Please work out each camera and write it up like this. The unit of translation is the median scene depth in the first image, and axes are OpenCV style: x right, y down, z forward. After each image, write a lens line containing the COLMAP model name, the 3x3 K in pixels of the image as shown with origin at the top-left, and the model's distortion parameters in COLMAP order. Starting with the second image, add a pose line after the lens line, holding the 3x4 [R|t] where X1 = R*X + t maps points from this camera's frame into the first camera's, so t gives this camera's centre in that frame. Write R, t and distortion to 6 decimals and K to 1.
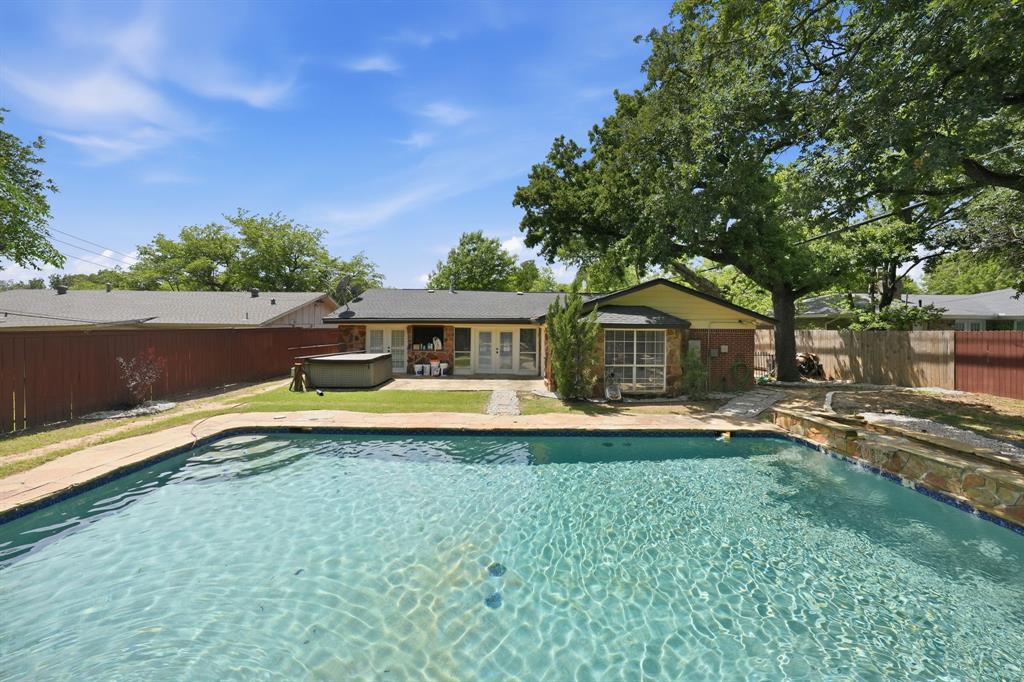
lens RADIAL K [[362.1, 0, 513.8], [0, 362.1, 326.1], [0, 0, 1]] dist [-0.019873, -0.000013]
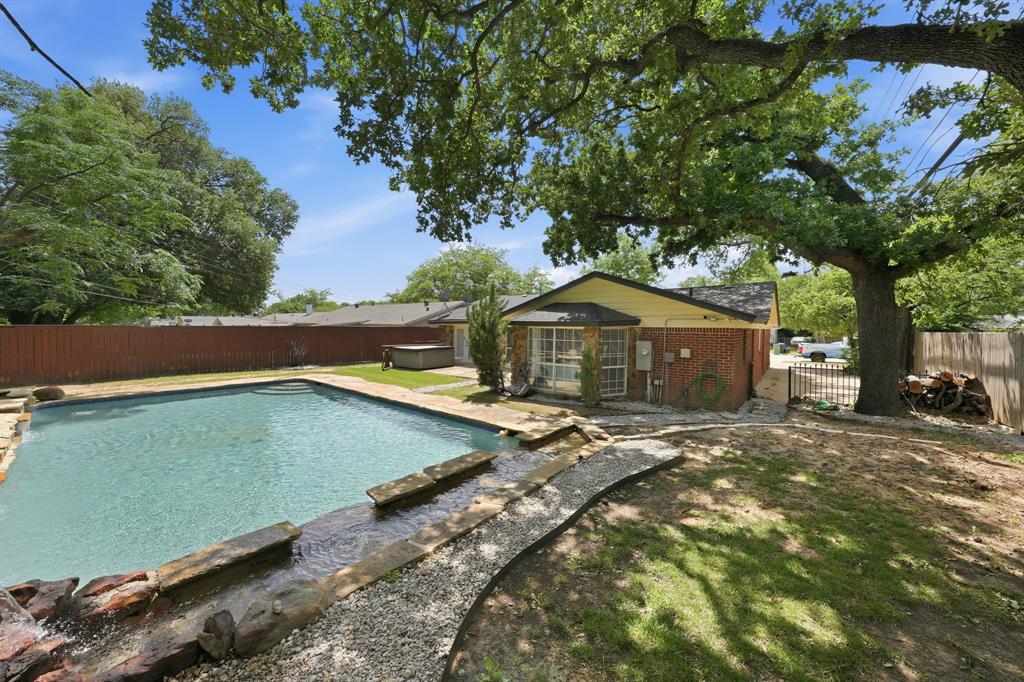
lens RADIAL K [[362.1, 0, 513.8], [0, 362.1, 326.1], [0, 0, 1]] dist [-0.019873, -0.000013]
pose [[0.778992, 0.000205, -0.627034, 0.664871], [-0.007684, 0.999928, -0.009219, 0.012739], [0.626987, 0.012000, 0.778937, 0.137100]]
